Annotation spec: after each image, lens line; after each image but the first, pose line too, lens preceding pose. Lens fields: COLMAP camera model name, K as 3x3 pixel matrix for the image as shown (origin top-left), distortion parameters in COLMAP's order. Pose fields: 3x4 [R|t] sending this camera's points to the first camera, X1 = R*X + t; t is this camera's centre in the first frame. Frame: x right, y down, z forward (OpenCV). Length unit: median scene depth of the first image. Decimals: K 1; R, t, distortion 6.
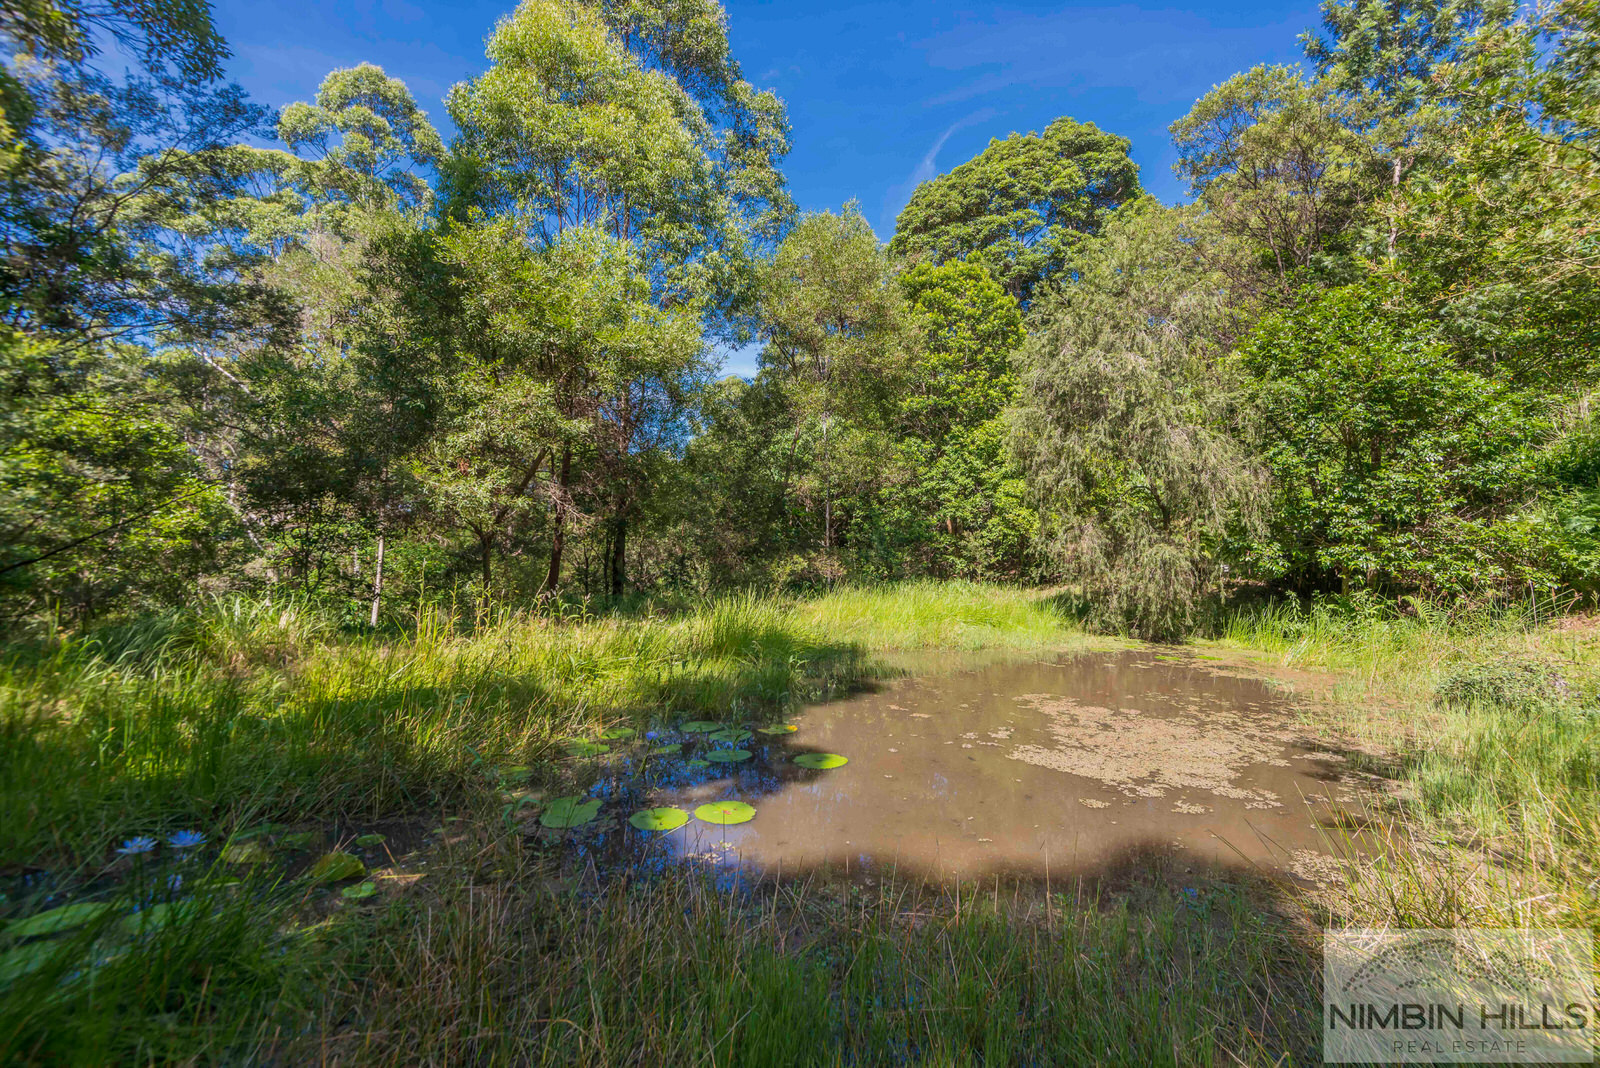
lens RADIAL K [[700.0, 0, 800.0], [0, 700.0, 534.0], [0, 0, 1]] dist [0.010611, -0.000070]
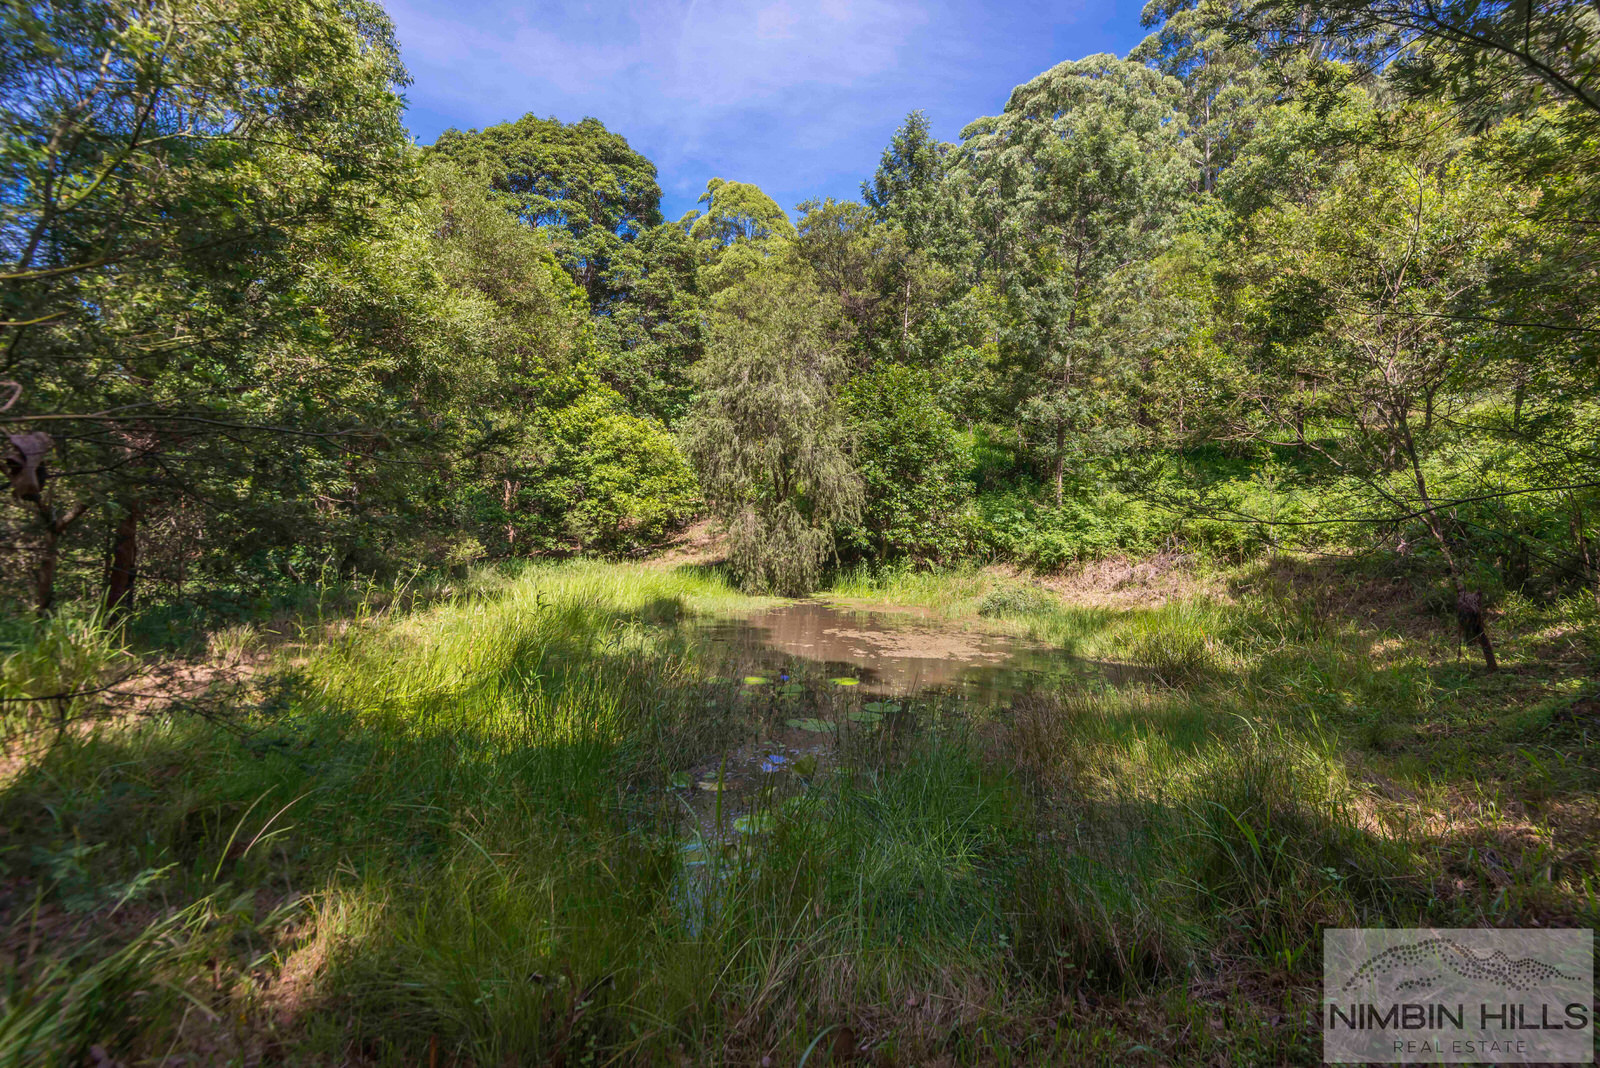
lens RADIAL K [[700.0, 0, 800.0], [0, 700.0, 534.0], [0, 0, 1]] dist [0.010611, -0.000070]
pose [[0.725530, -0.009859, 0.688120, -0.226390], [-0.015445, 0.999412, 0.030604, -0.007706], [-0.688017, -0.032832, 0.724951, -0.005209]]
